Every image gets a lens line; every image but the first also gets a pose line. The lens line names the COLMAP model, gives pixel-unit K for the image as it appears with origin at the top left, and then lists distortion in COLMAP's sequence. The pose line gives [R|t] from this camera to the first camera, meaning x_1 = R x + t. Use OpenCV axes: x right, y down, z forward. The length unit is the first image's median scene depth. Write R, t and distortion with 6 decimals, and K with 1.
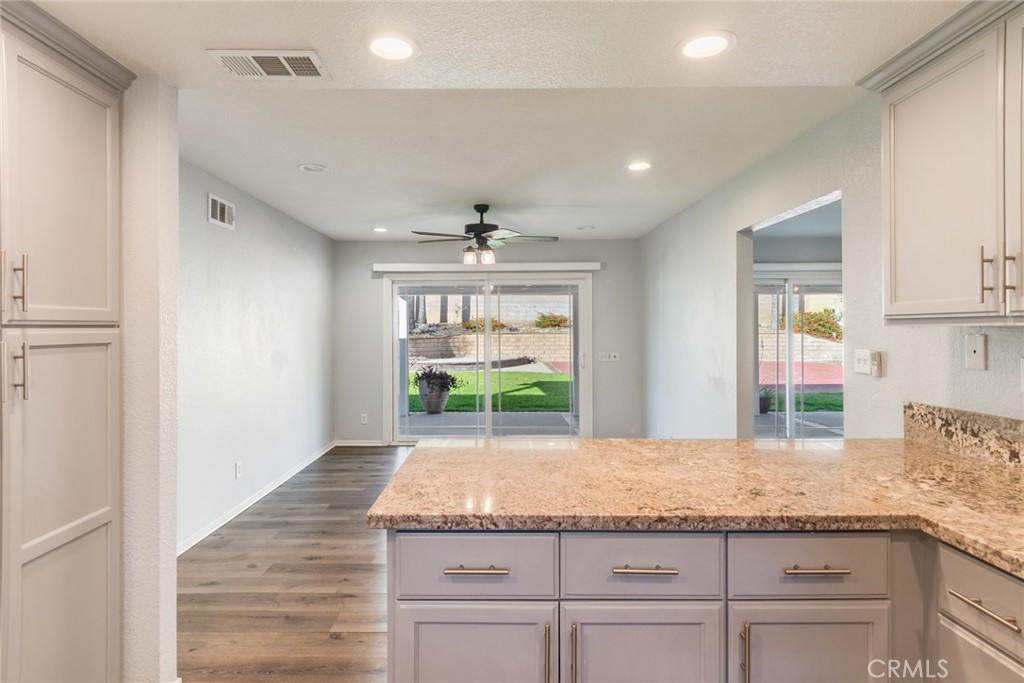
lens RADIAL K [[540.3, 0, 498.1], [0, 540.3, 328.3], [0, 0, 1]] dist [0.007711, -0.013376]
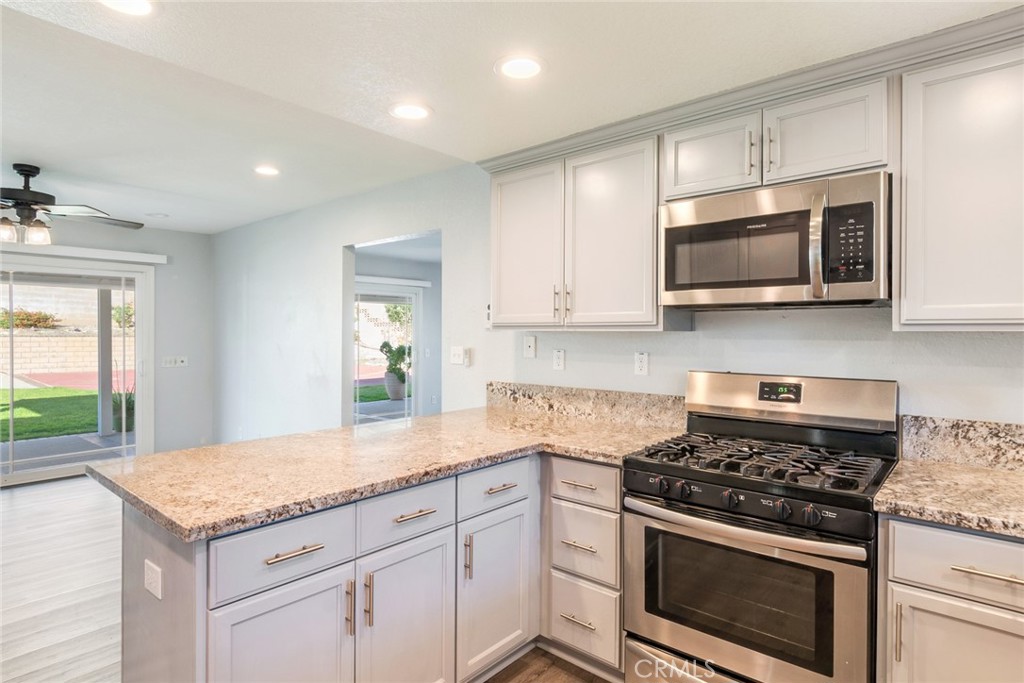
lens RADIAL K [[544.5, 0, 505.2], [0, 544.5, 334.3], [0, 0, 1]] dist [-0.001859, -0.000684]
pose [[0.653304, 0.003457, 0.757088, -0.397657], [-0.007741, 0.999968, 0.002113, 0.003087], [-0.757056, -0.007241, 0.653310, -0.016398]]
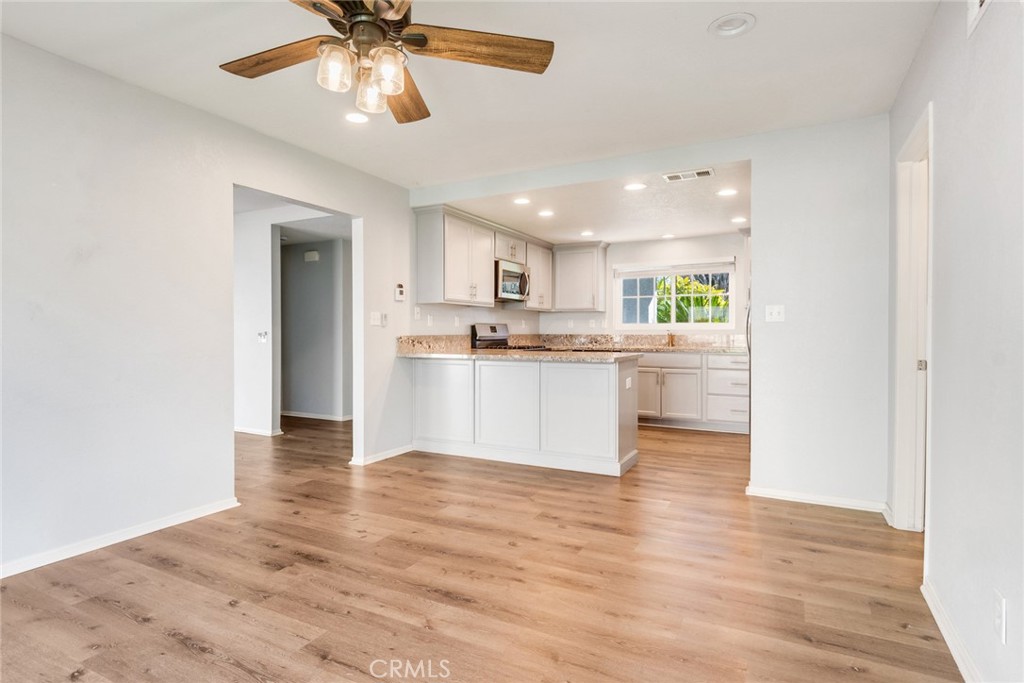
lens RADIAL K [[540.3, 0, 498.1], [0, 540.3, 328.3], [0, 0, 1]] dist [0.007711, -0.013376]
pose [[-0.881084, 0.006343, 0.472917, -0.739652], [0.002380, 0.999957, -0.008977, 0.142048], [-0.472954, -0.006784, -0.881061, 3.132330]]
